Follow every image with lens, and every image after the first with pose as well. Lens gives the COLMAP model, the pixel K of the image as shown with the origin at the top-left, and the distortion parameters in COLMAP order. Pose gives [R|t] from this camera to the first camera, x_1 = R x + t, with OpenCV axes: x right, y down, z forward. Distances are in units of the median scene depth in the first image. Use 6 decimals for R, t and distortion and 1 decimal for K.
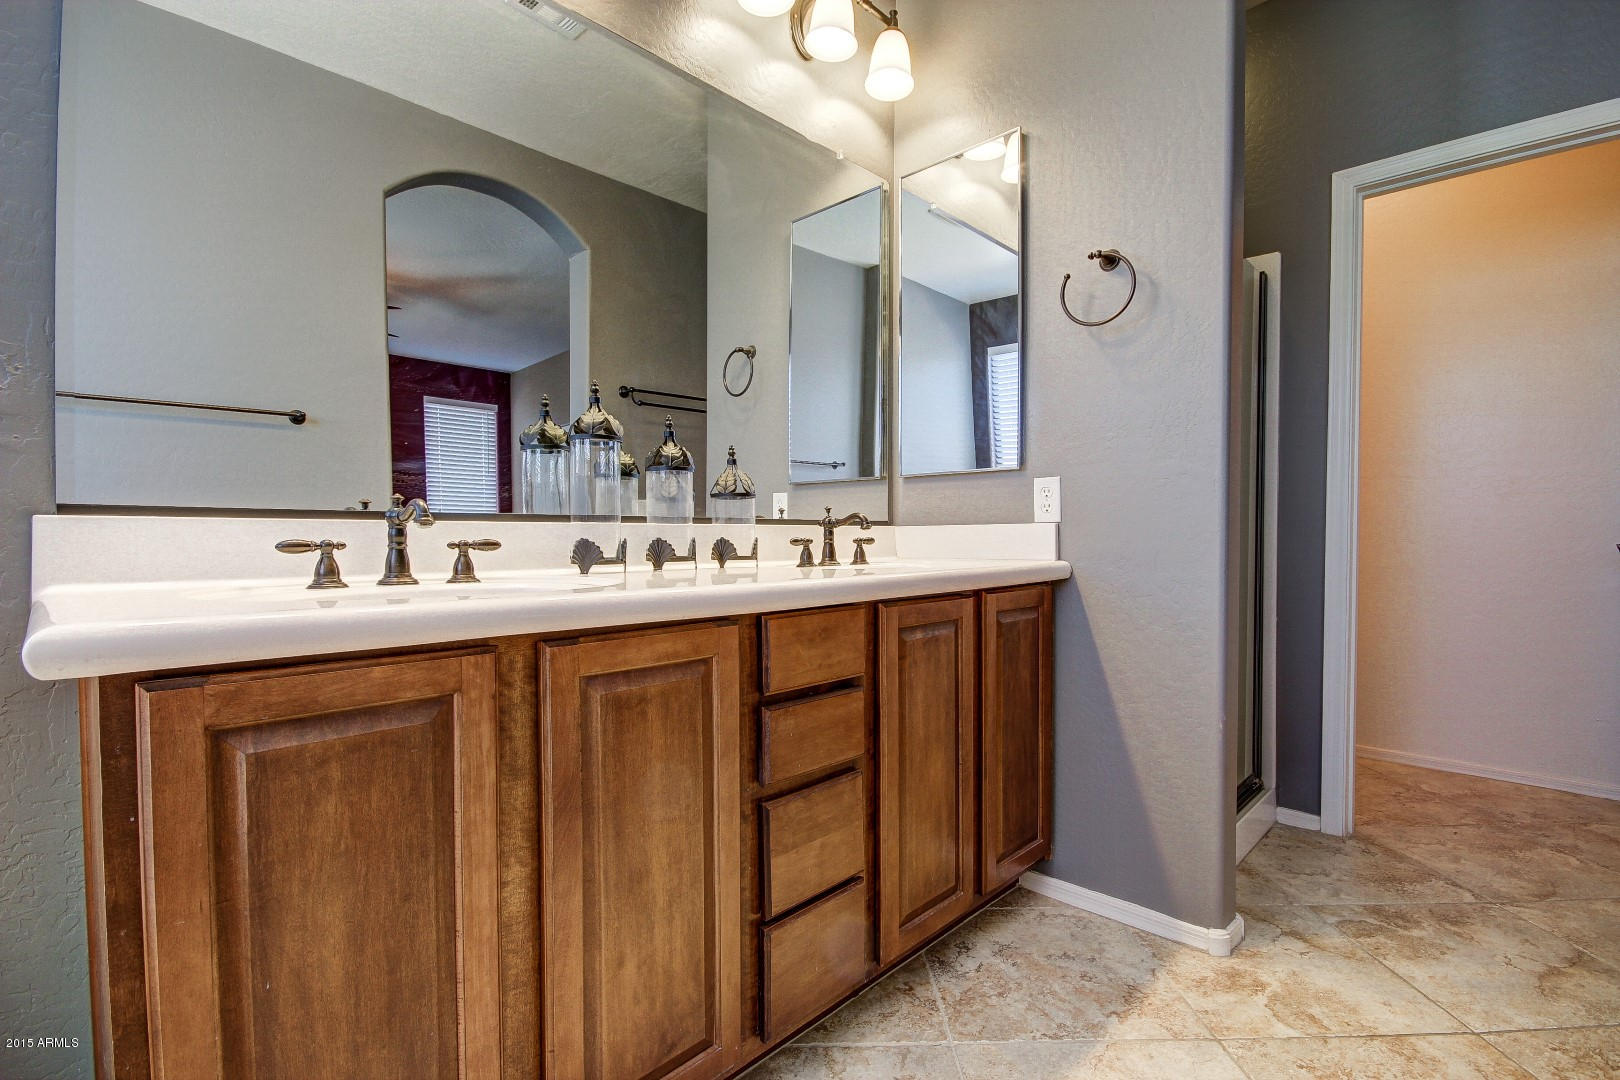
lens RADIAL K [[764.1, 0, 811.8], [0, 764.1, 547.9], [0, 0, 1]] dist [-0.004791, -0.000459]
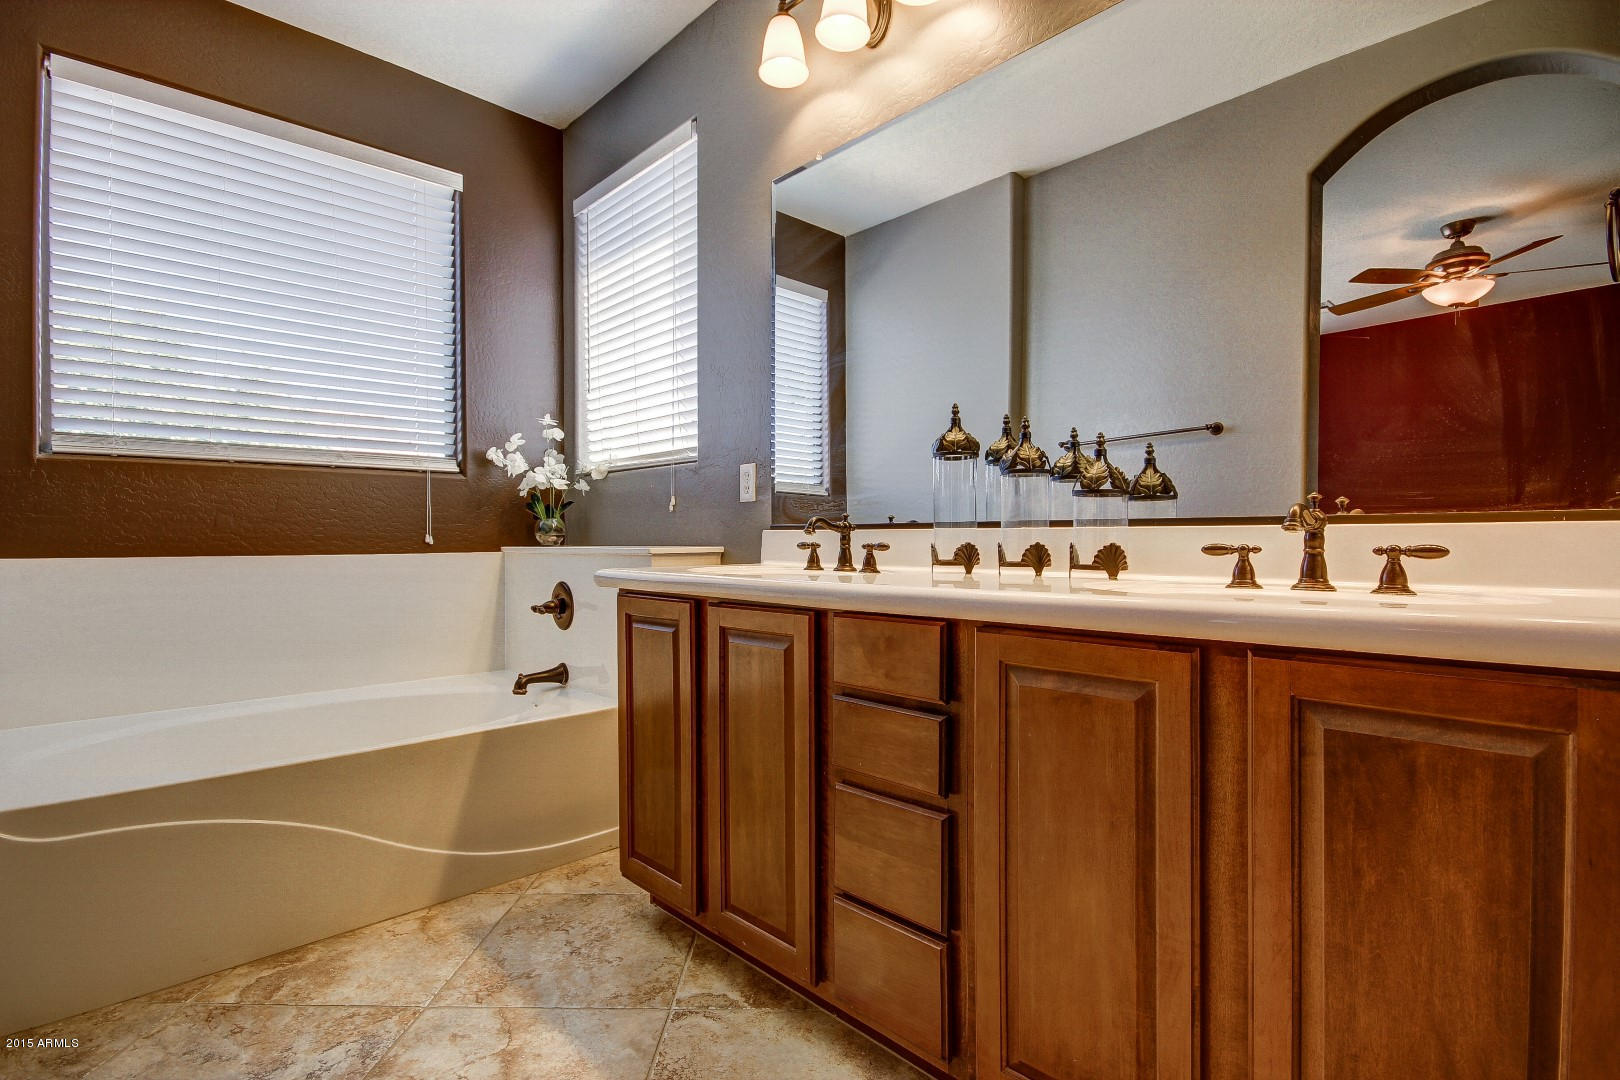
lens RADIAL K [[764.1, 0, 811.8], [0, 764.1, 547.9], [0, 0, 1]] dist [-0.004791, -0.000459]
pose [[-0.041515, 0.012351, -0.999062, 0.829341], [-0.016355, 0.999781, 0.013039, -0.015196], [0.999004, 0.016881, -0.041304, 0.798215]]
